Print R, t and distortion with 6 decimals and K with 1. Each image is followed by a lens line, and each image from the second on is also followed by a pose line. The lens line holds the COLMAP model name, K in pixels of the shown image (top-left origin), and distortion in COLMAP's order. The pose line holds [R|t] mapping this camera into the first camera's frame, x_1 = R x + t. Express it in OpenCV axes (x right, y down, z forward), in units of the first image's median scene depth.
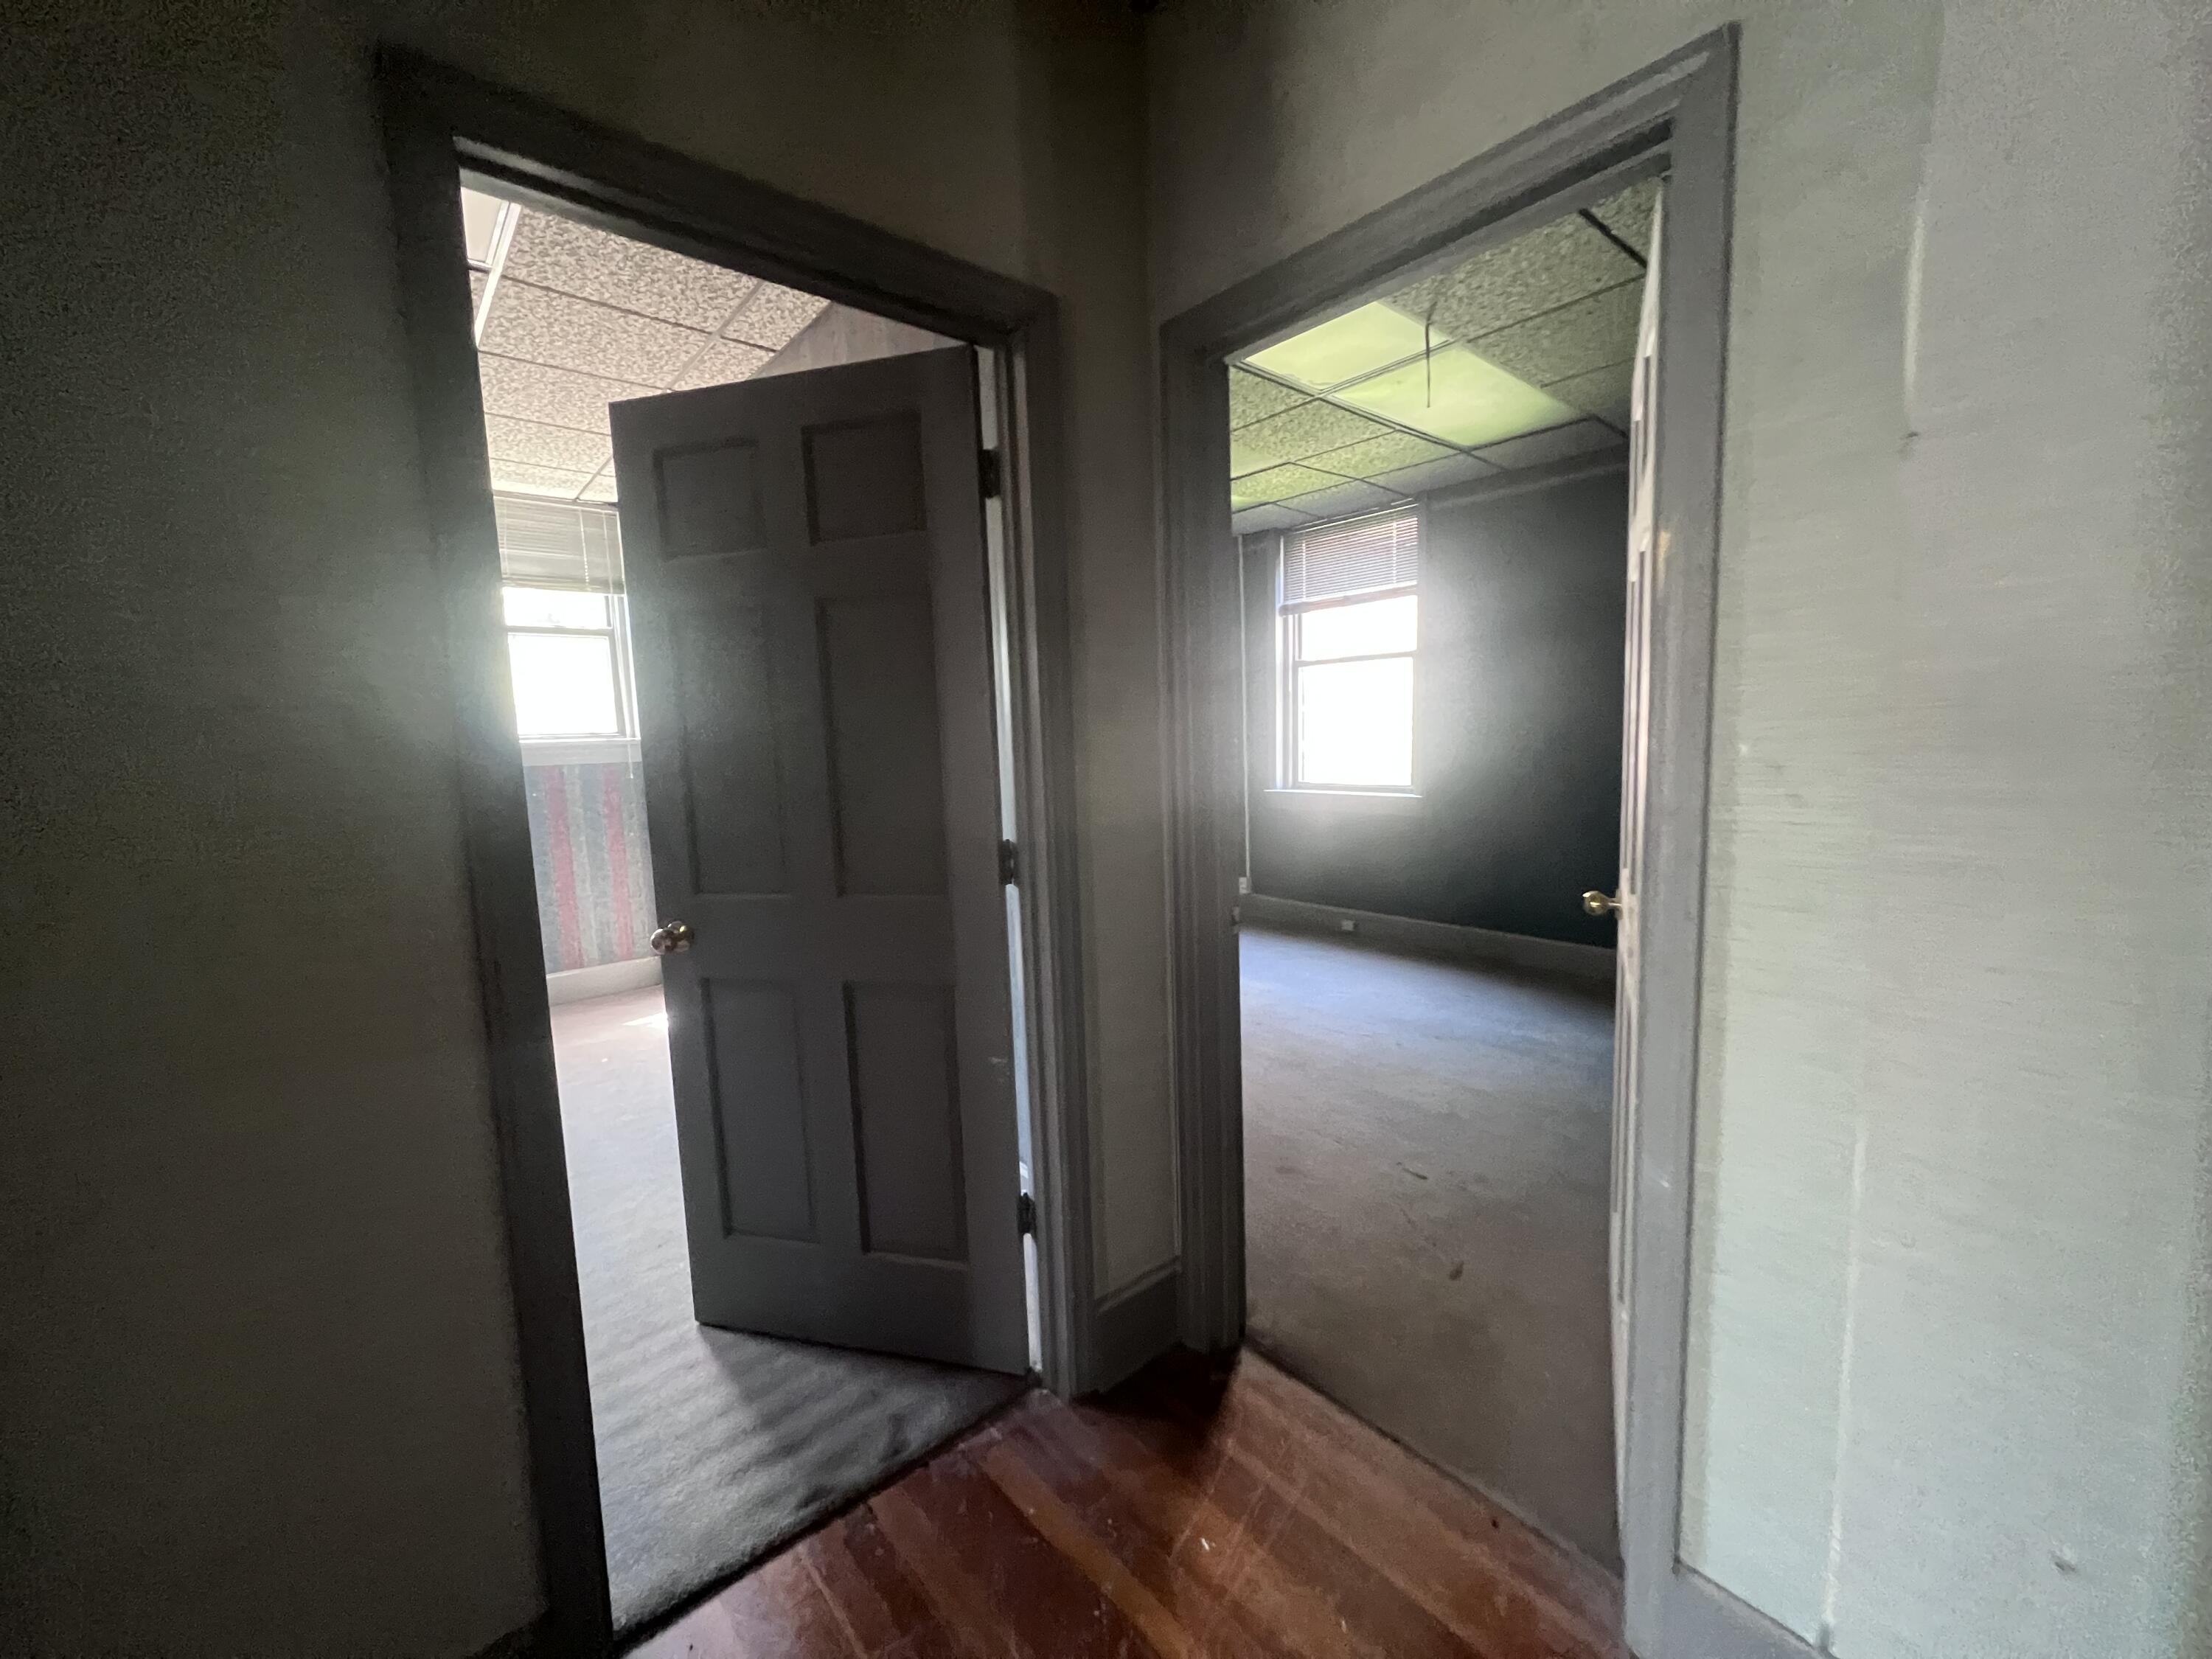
lens RADIAL K [[877.3, 0, 1114.3], [0, 877.3, 827.0], [0, 0, 1]] dist [-0.002854, 0.001194]
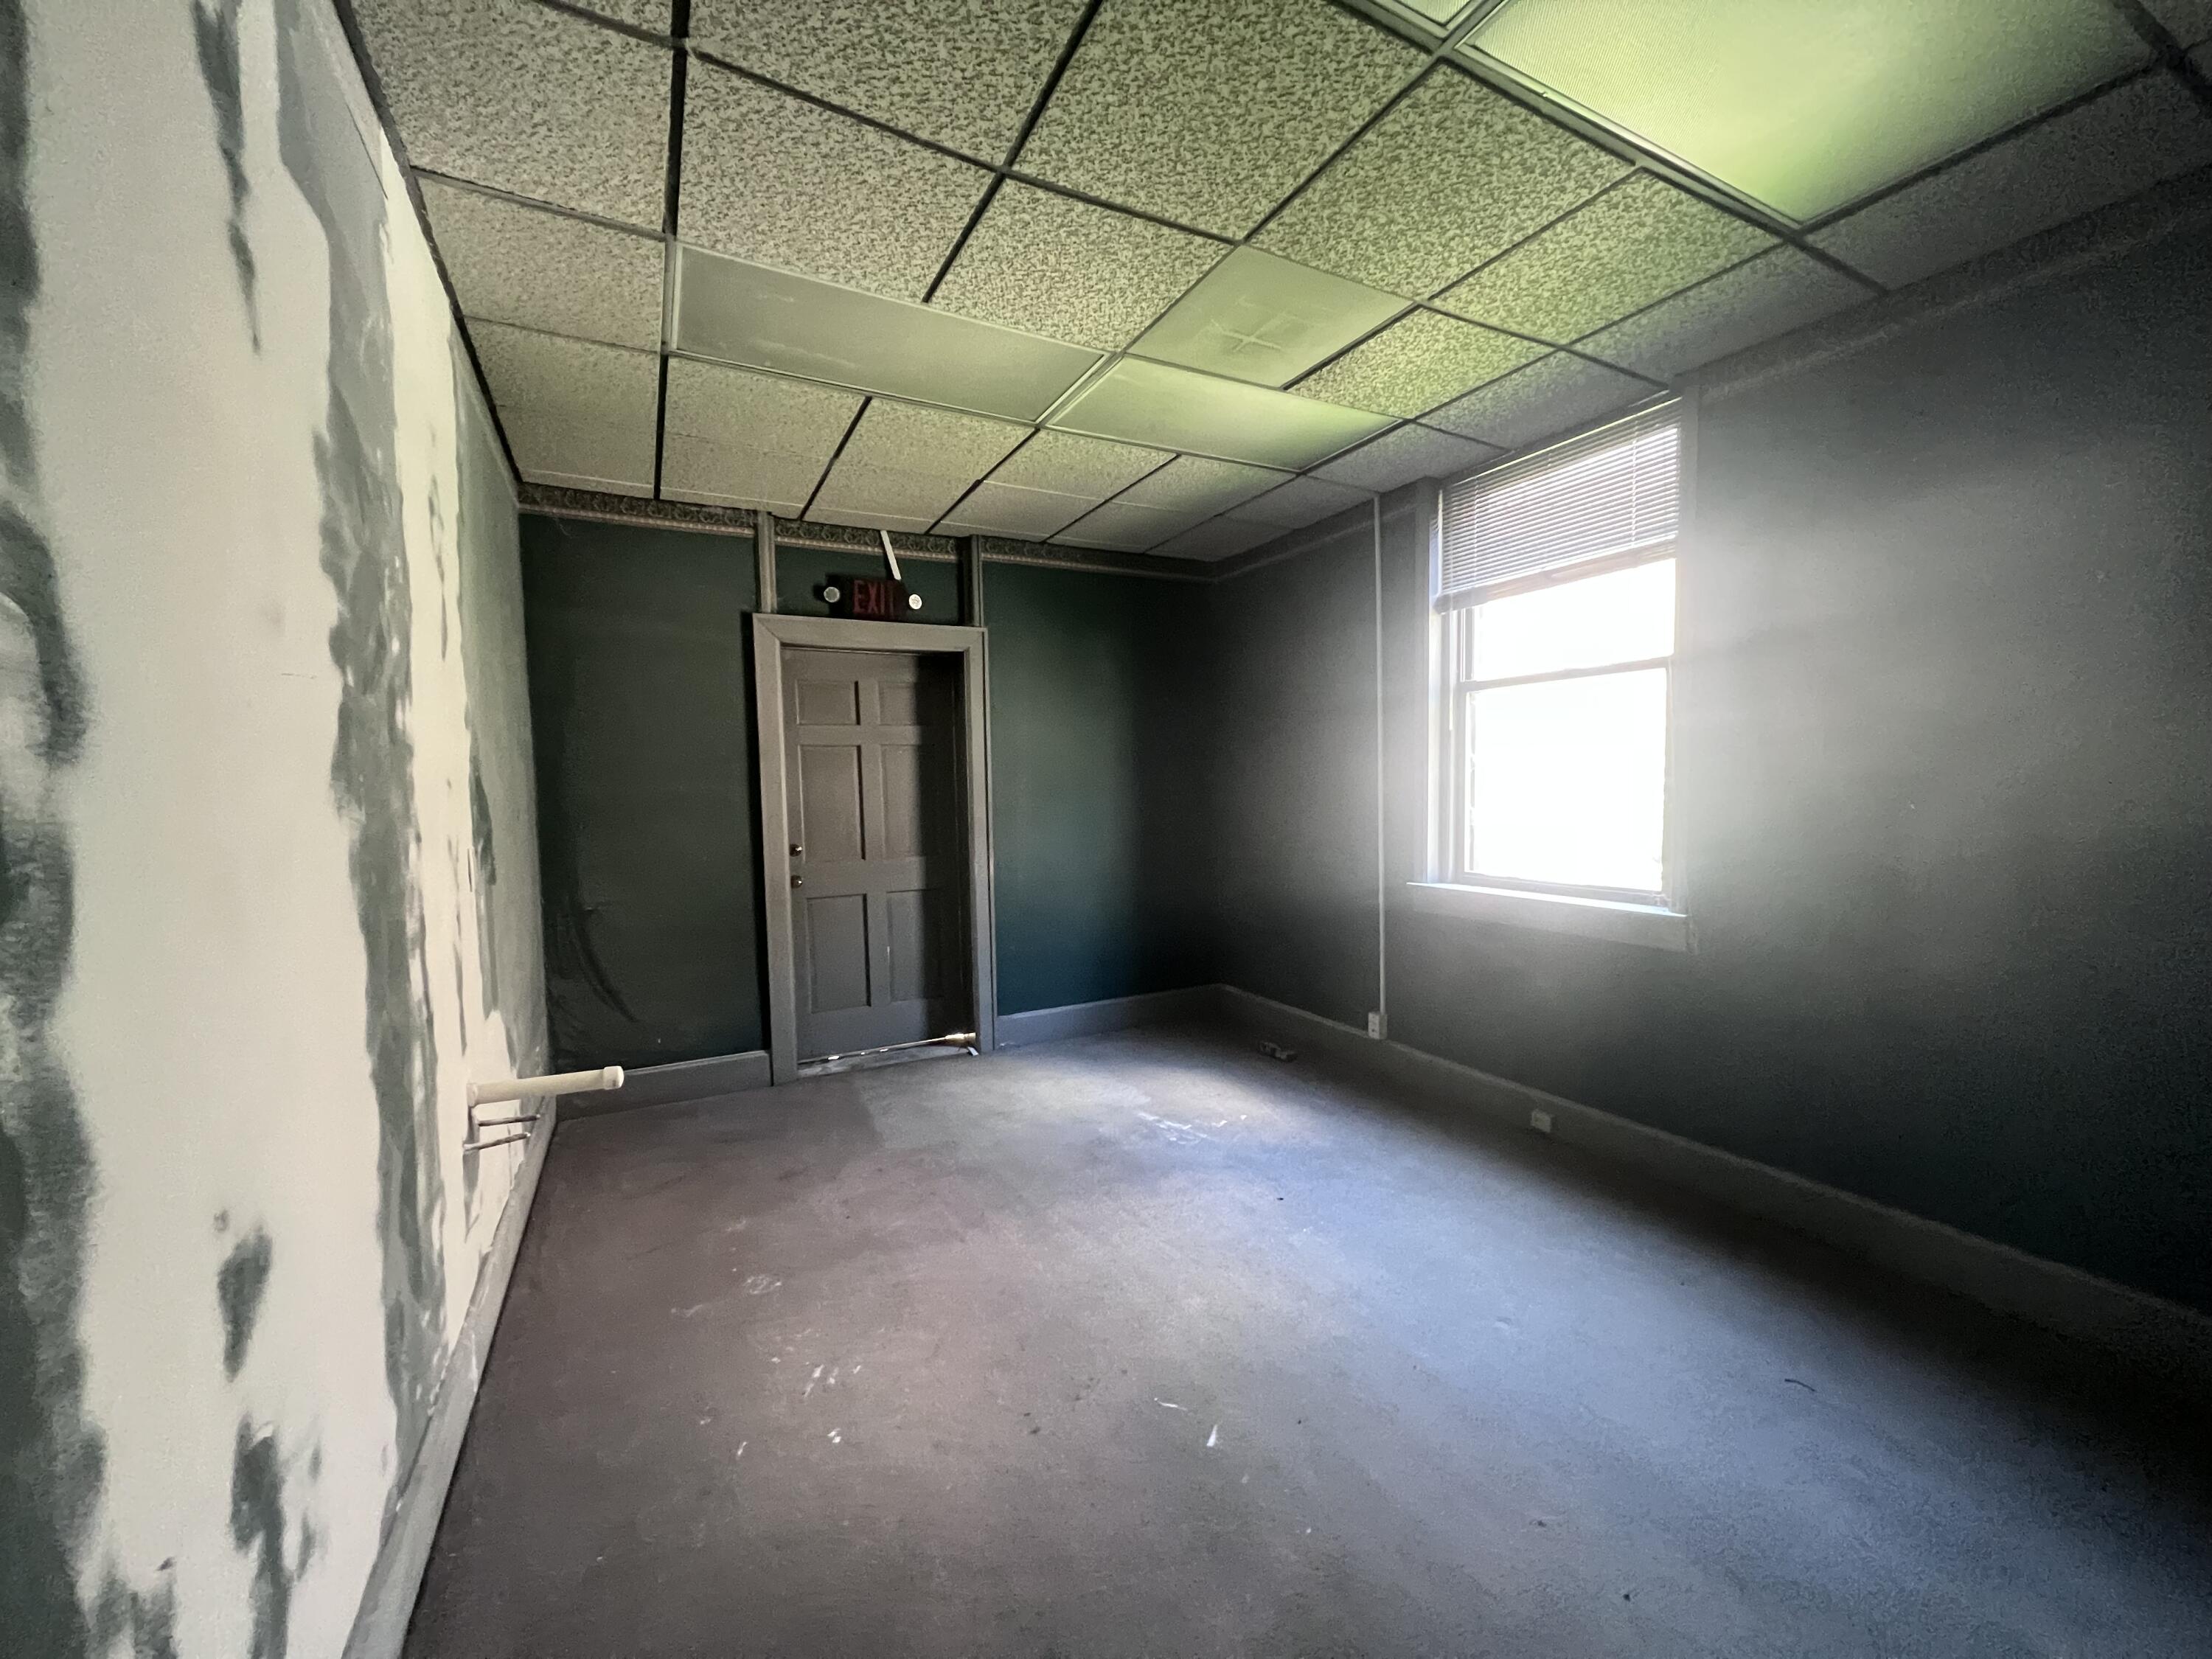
lens RADIAL K [[877.3, 0, 1115.5], [0, 877.3, 836.2], [0, 0, 1]] dist [-0.002854, 0.001194]
pose [[0.974556, 0.021847, -0.223079, 0.110389], [-0.032199, 0.998562, -0.042871, -0.043399], [0.221821, 0.048963, 0.973857, 0.340207]]
